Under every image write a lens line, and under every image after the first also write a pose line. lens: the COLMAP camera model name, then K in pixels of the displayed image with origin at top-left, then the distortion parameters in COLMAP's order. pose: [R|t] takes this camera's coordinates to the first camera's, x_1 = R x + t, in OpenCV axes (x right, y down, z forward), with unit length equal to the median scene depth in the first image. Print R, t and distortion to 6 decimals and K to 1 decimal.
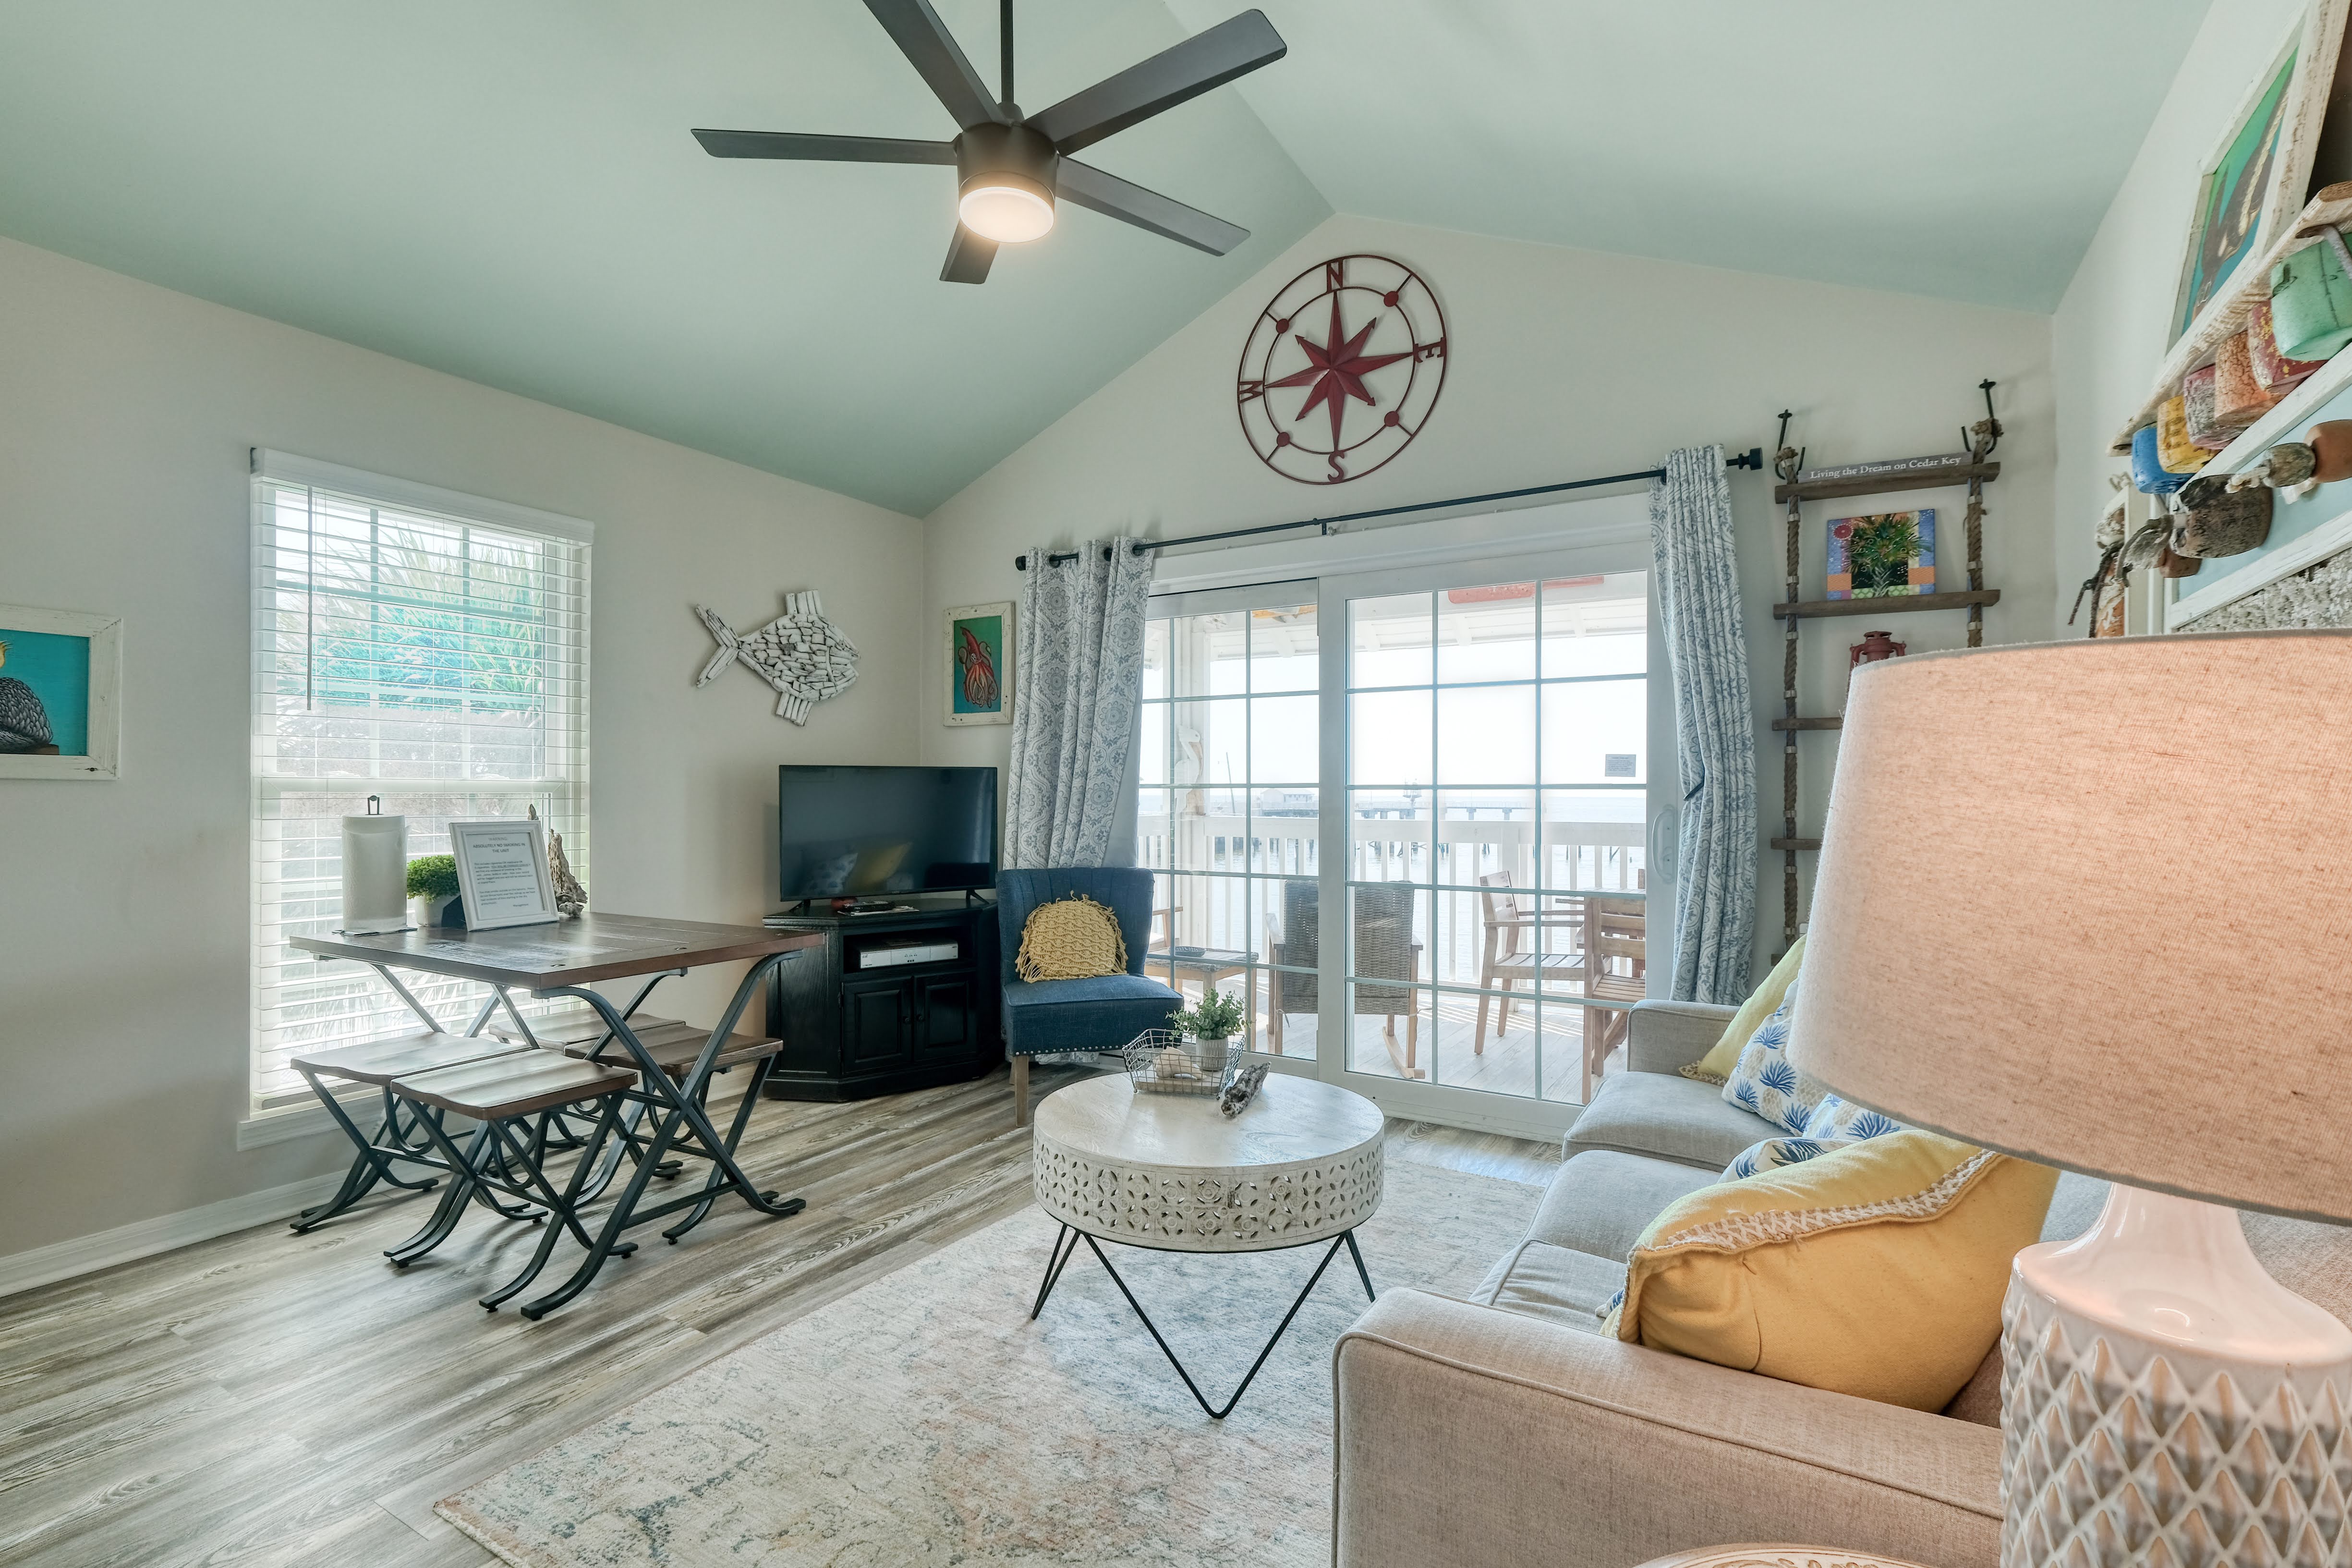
lens RADIAL K [[1063.7, 0, 1163.9], [0, 1063.7, 796.3], [0, 0, 1]] dist [-0.002138, -0.000231]
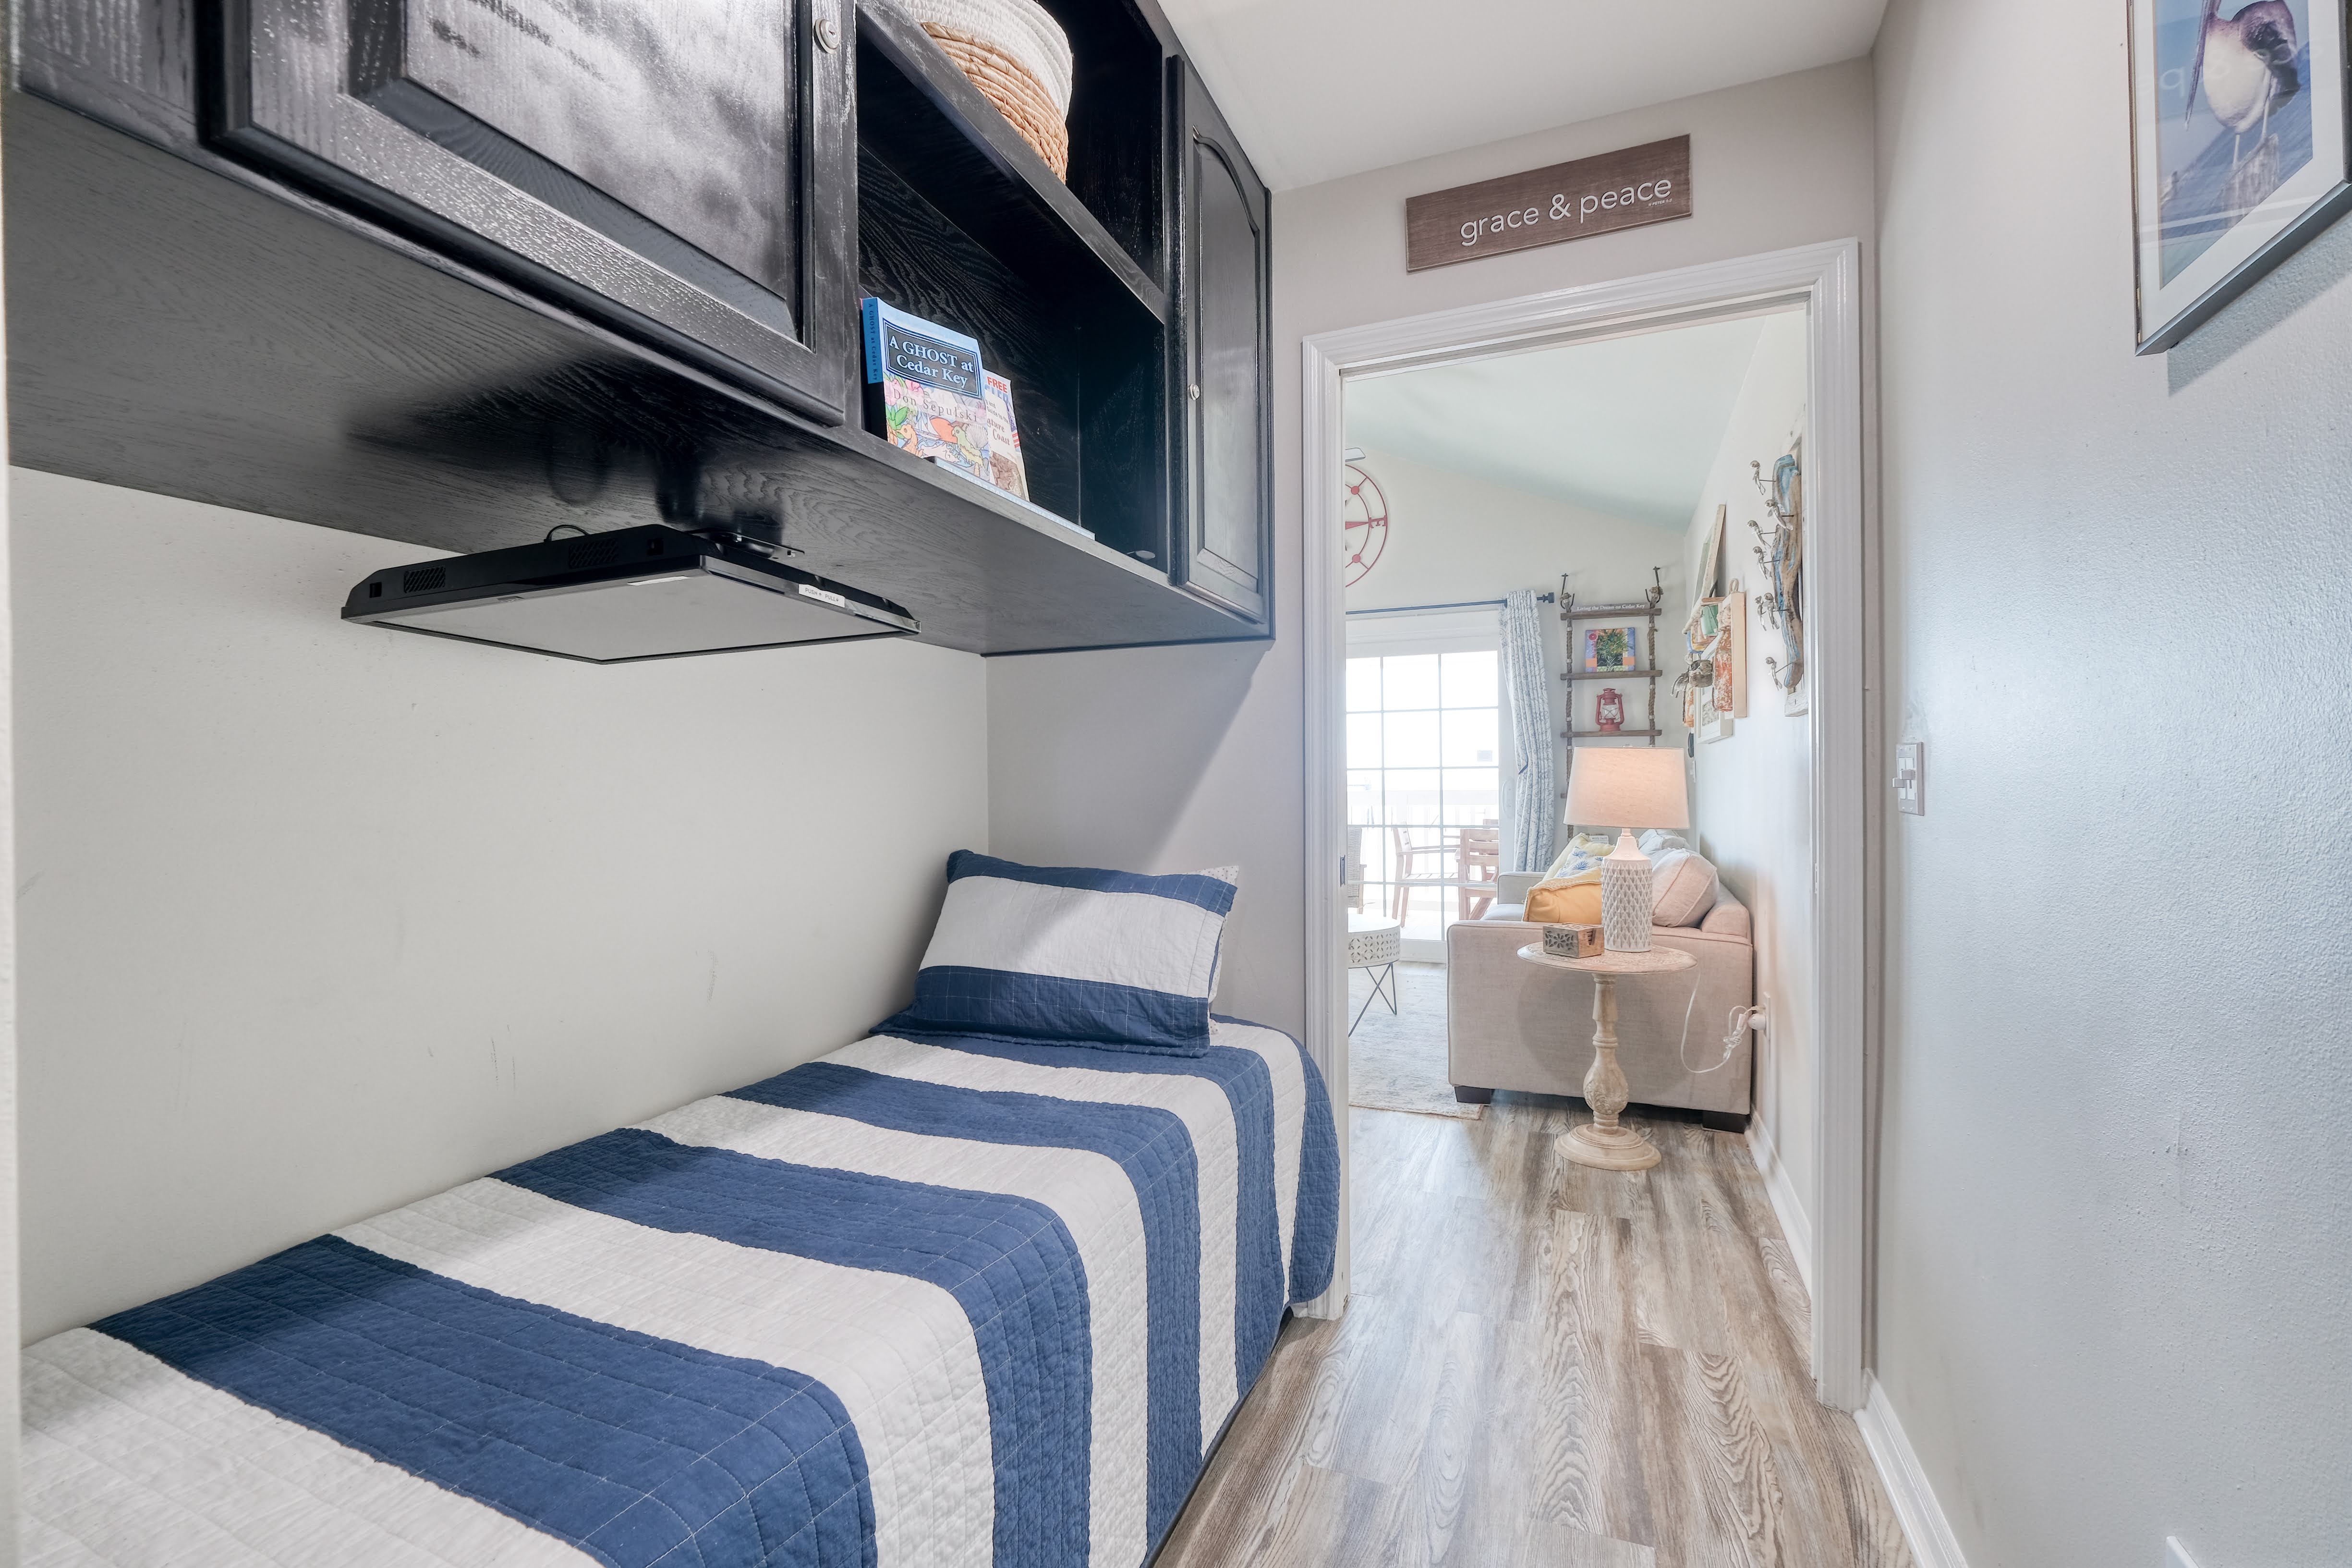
lens RADIAL K [[978.7, 0, 1176.0], [0, 978.7, 784.0], [0, 0, 1]] dist [-0.017386, -0.000130]
pose [[0.989556, -0.015422, 0.143323, -0.300851], [0.014332, 0.999860, 0.008634, -0.001861], [-0.143437, -0.006489, 0.989638, -0.526005]]
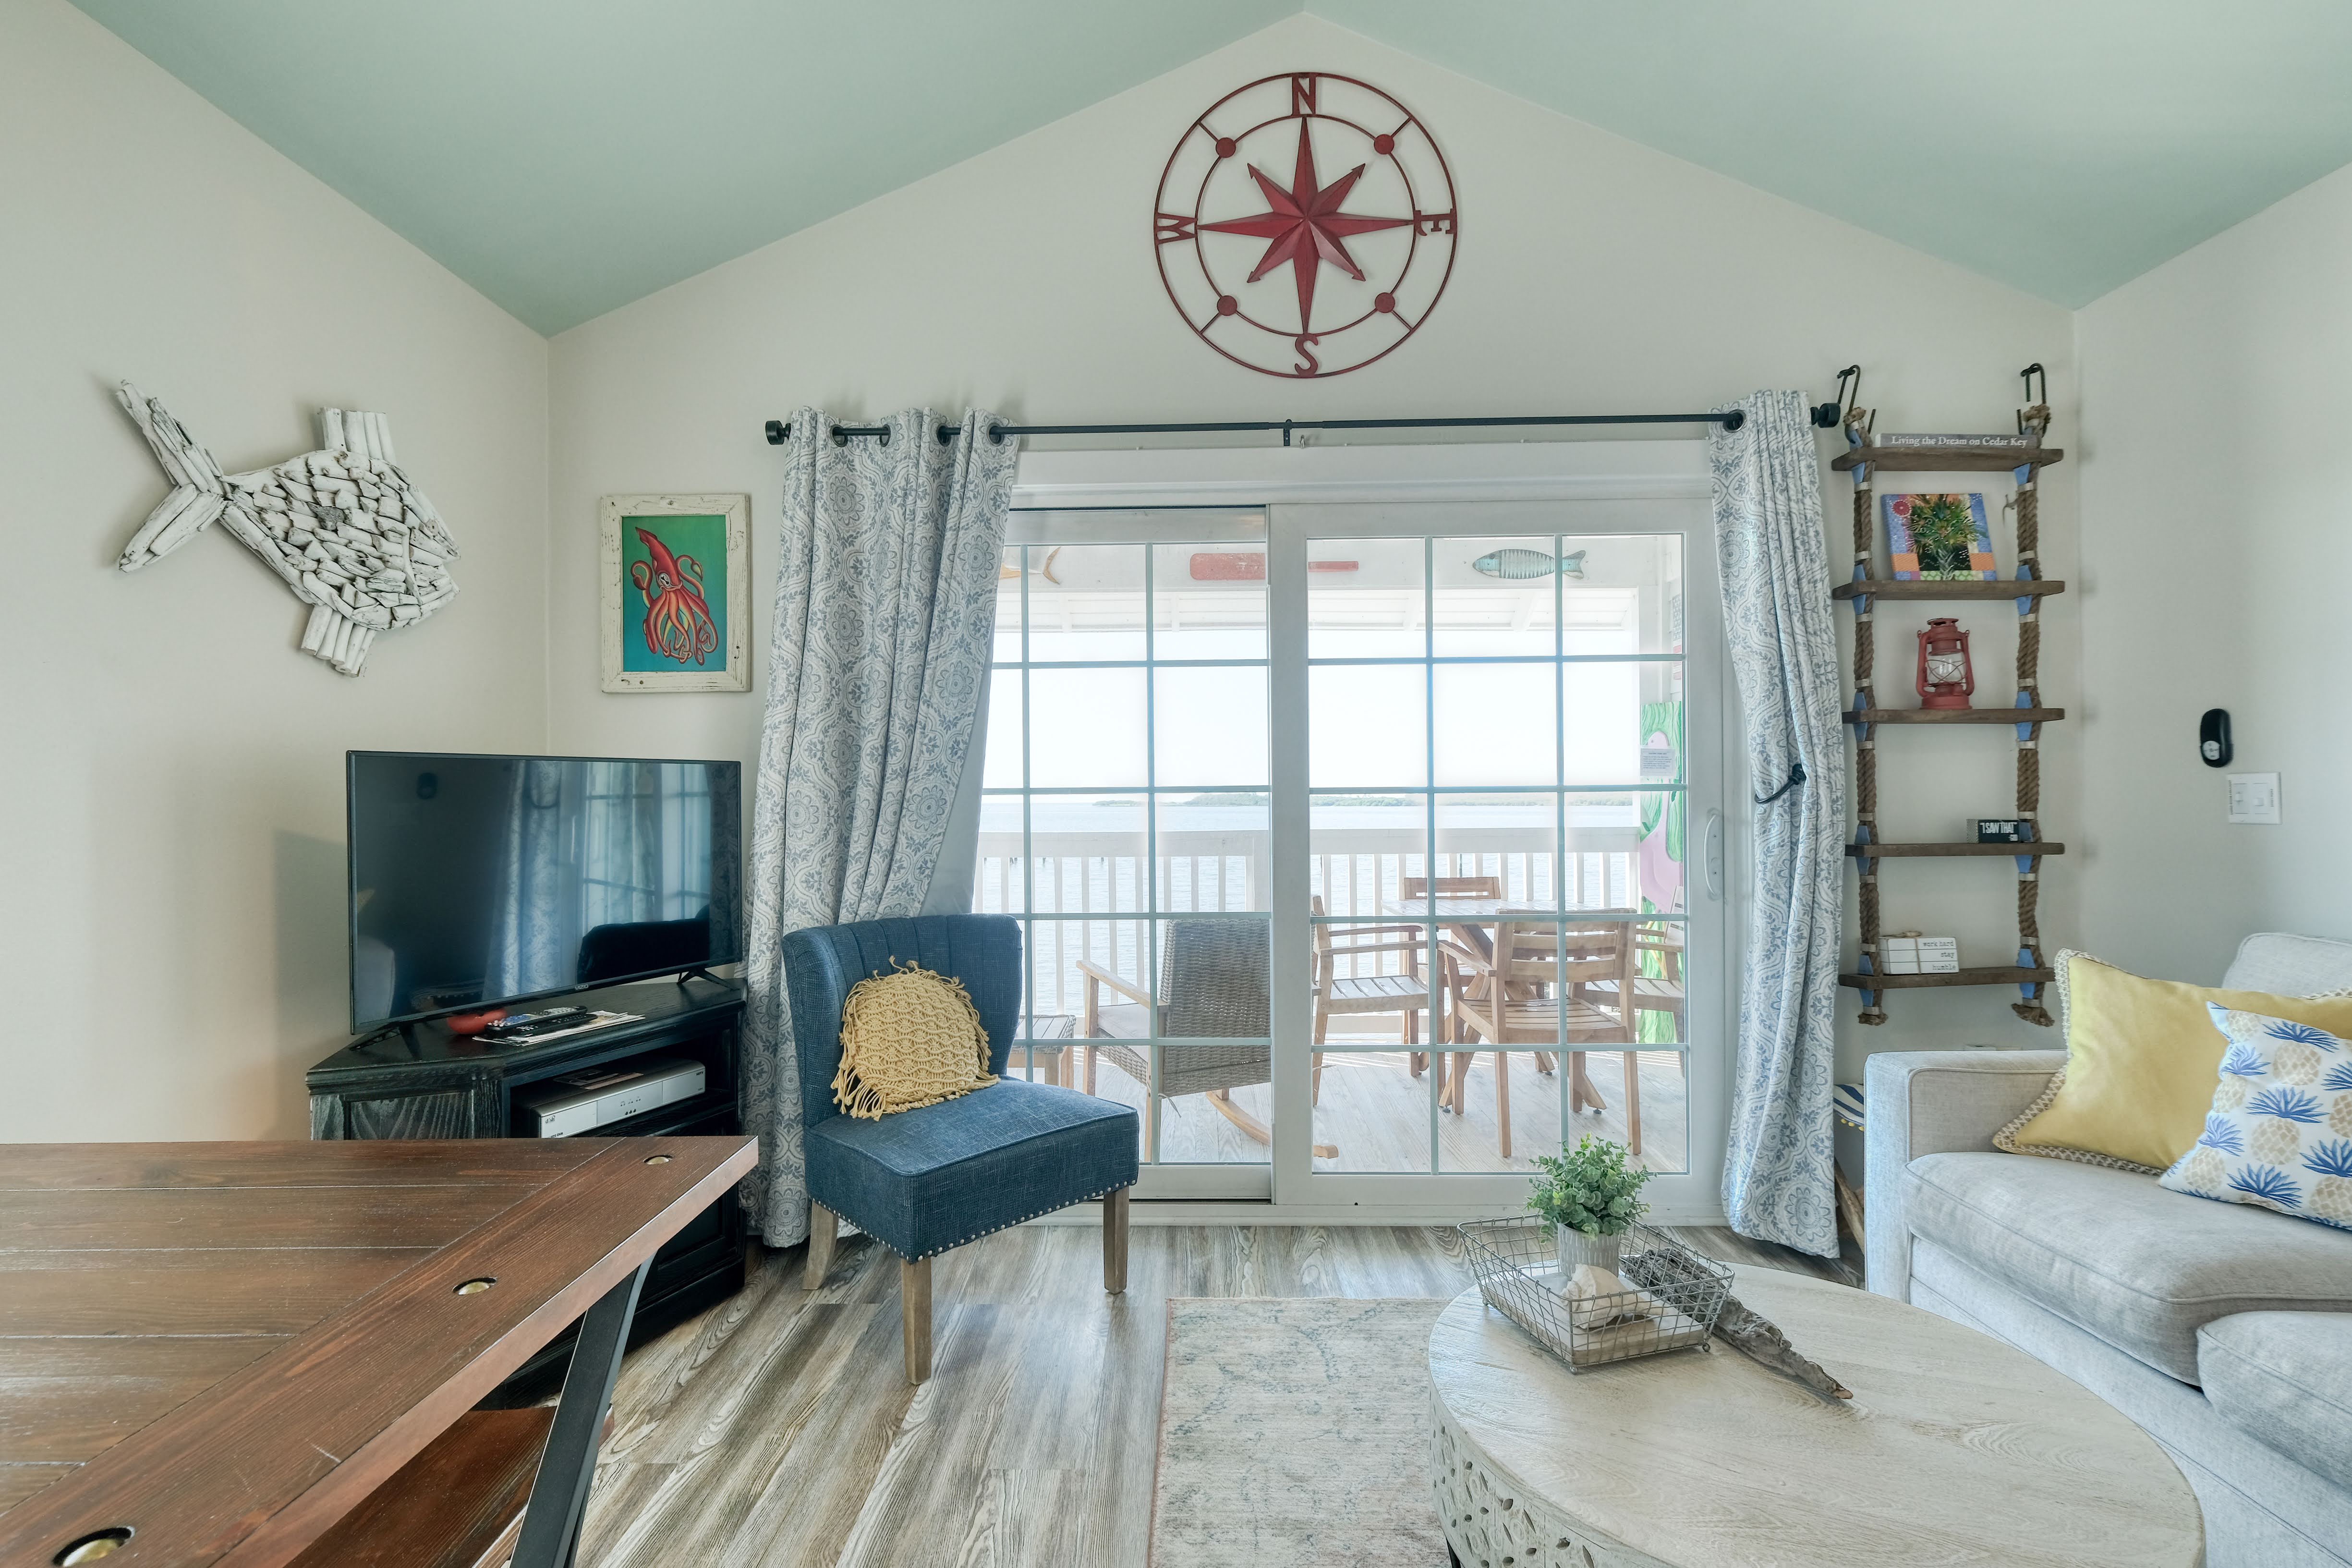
lens RADIAL K [[1063.7, 0, 1163.9], [0, 1063.7, 796.3], [0, 0, 1]] dist [-0.002138, -0.000231]
pose [[0.864538, -0.007599, 0.502510, -0.289791], [0.011250, 0.999928, -0.004234, -0.002637], [-0.502441, 0.009314, 0.864561, 0.408590]]
